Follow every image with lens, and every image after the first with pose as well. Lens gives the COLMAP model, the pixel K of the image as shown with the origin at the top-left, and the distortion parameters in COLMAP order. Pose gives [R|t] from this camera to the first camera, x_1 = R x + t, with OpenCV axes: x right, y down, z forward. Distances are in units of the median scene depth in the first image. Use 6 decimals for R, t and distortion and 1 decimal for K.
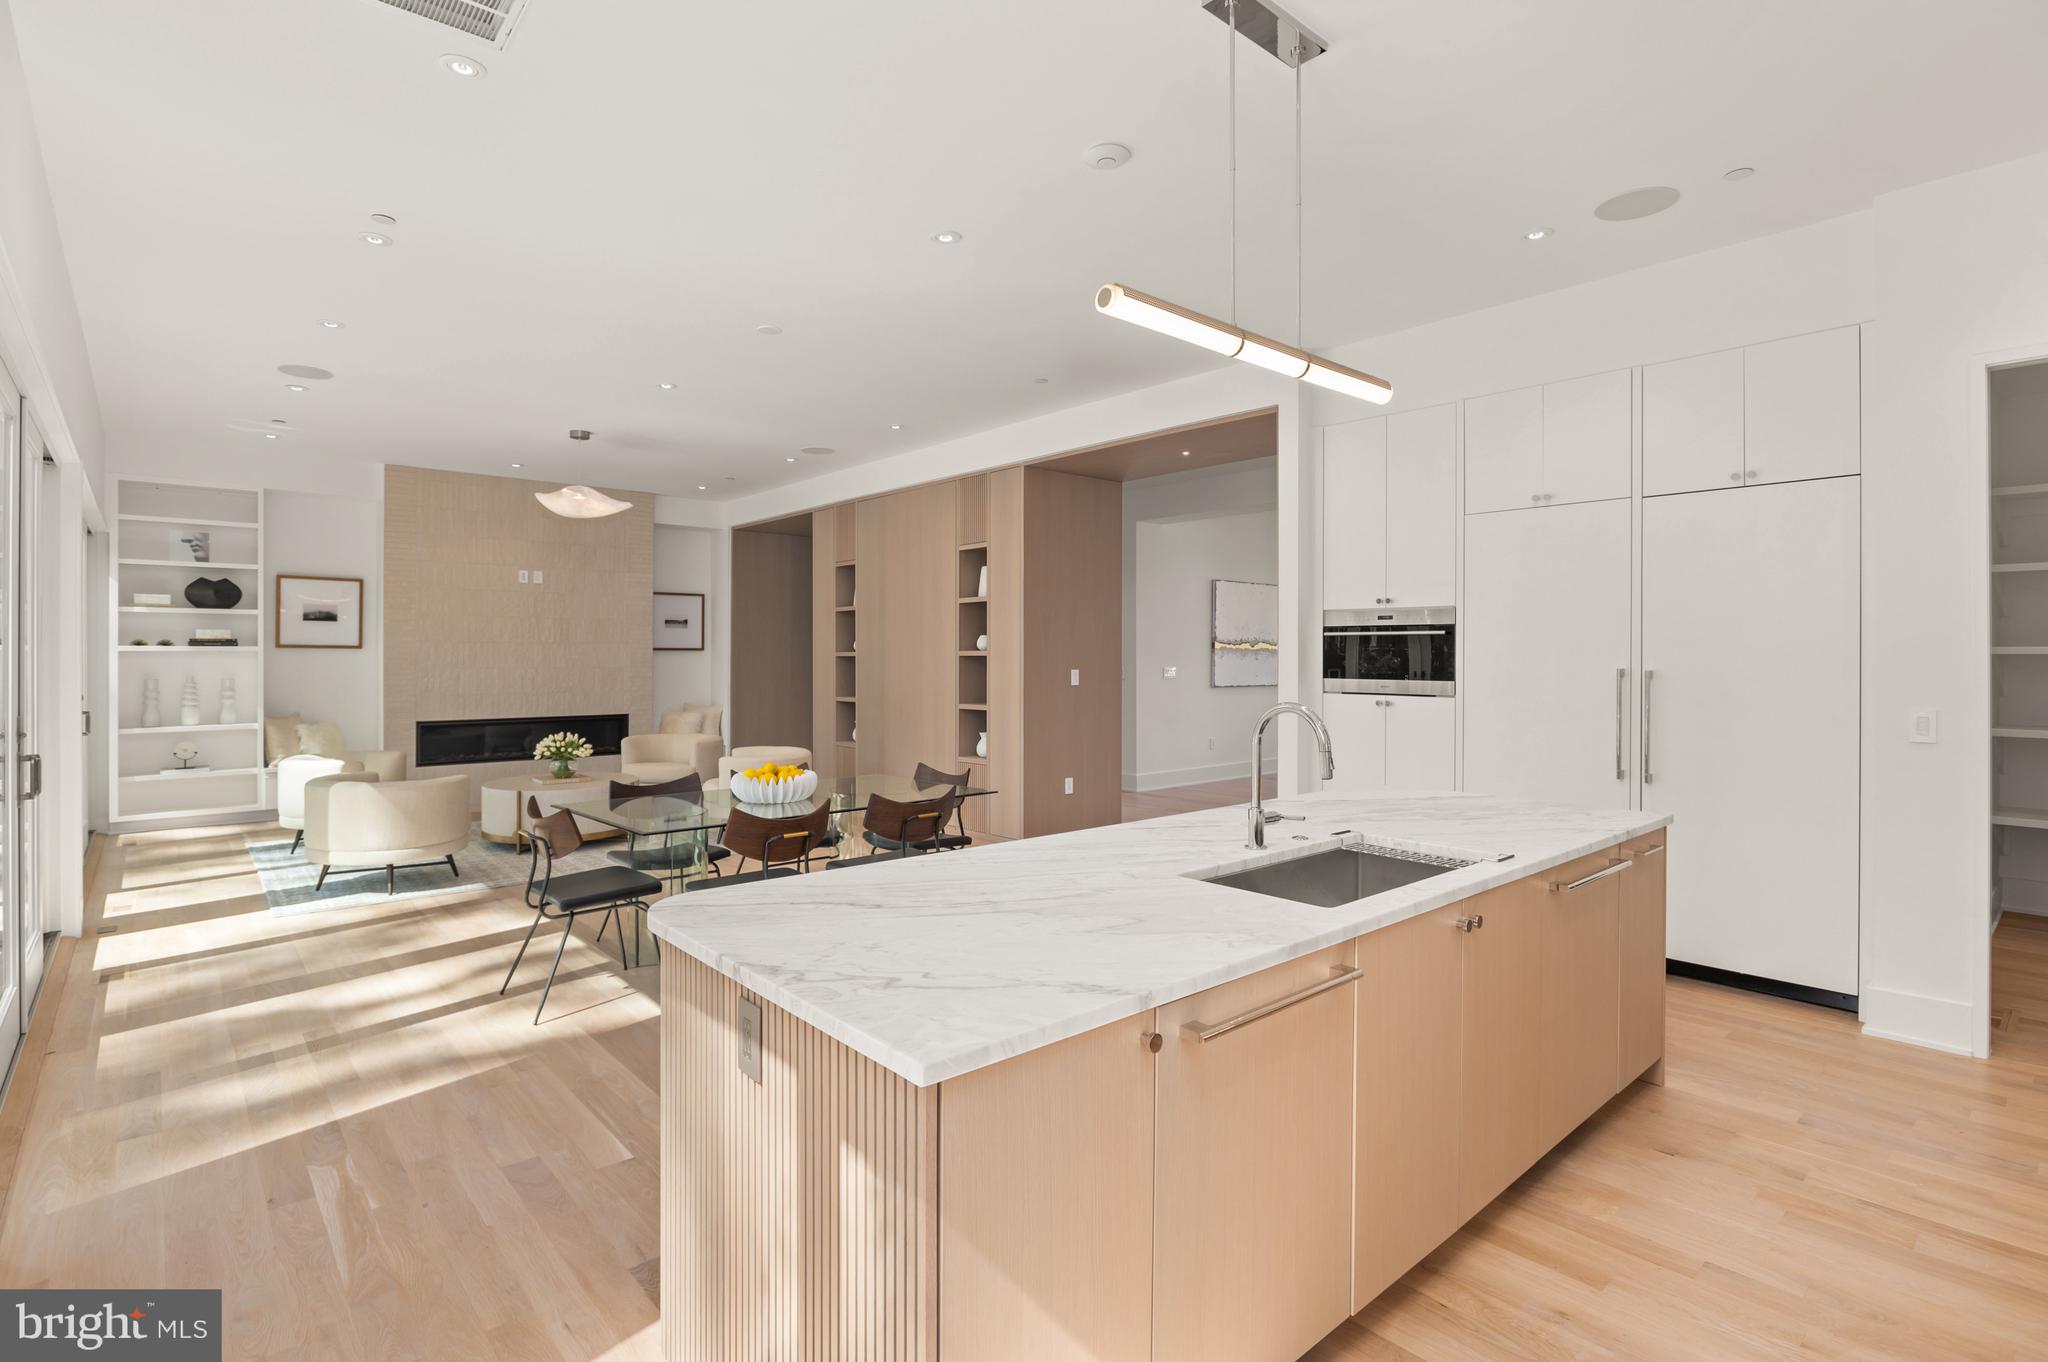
lens RADIAL K [[983.6, 0, 1027.8], [0, 983.6, 671.6], [0, 0, 1]] dist [-0.014327, 0.000789]
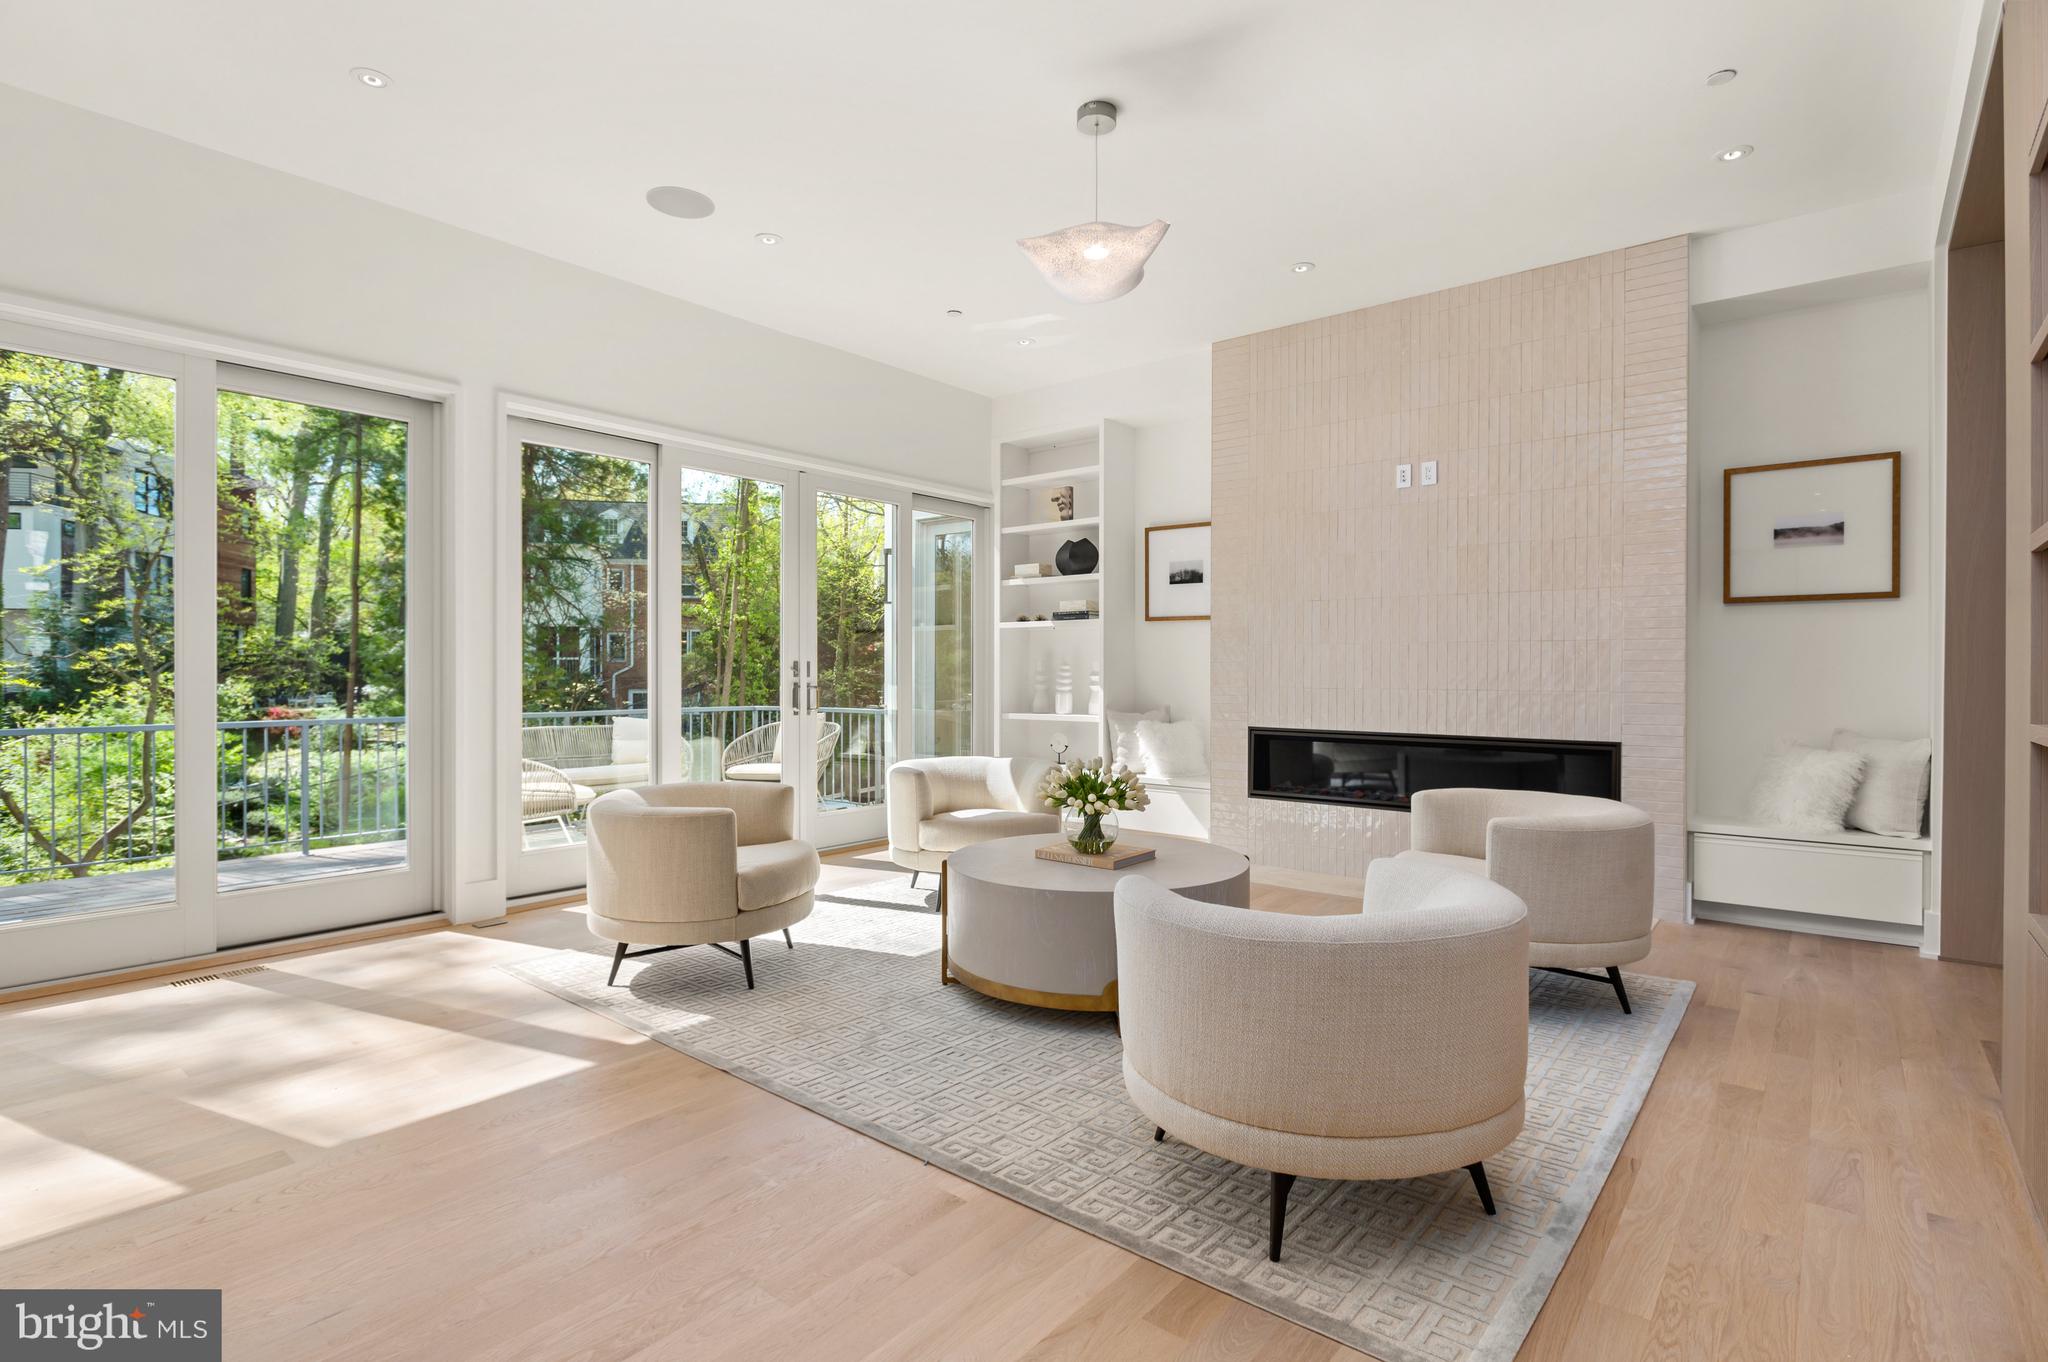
lens RADIAL K [[983.6, 0, 1034.5], [0, 983.6, 673.2], [0, 0, 1]] dist [-0.014327, 0.000789]
pose [[0.161379, 0.008318, -0.986857, -0.005463], [-0.011670, 0.999911, 0.006519, 0.013923], [0.986824, 0.010465, 0.161461, 0.815089]]
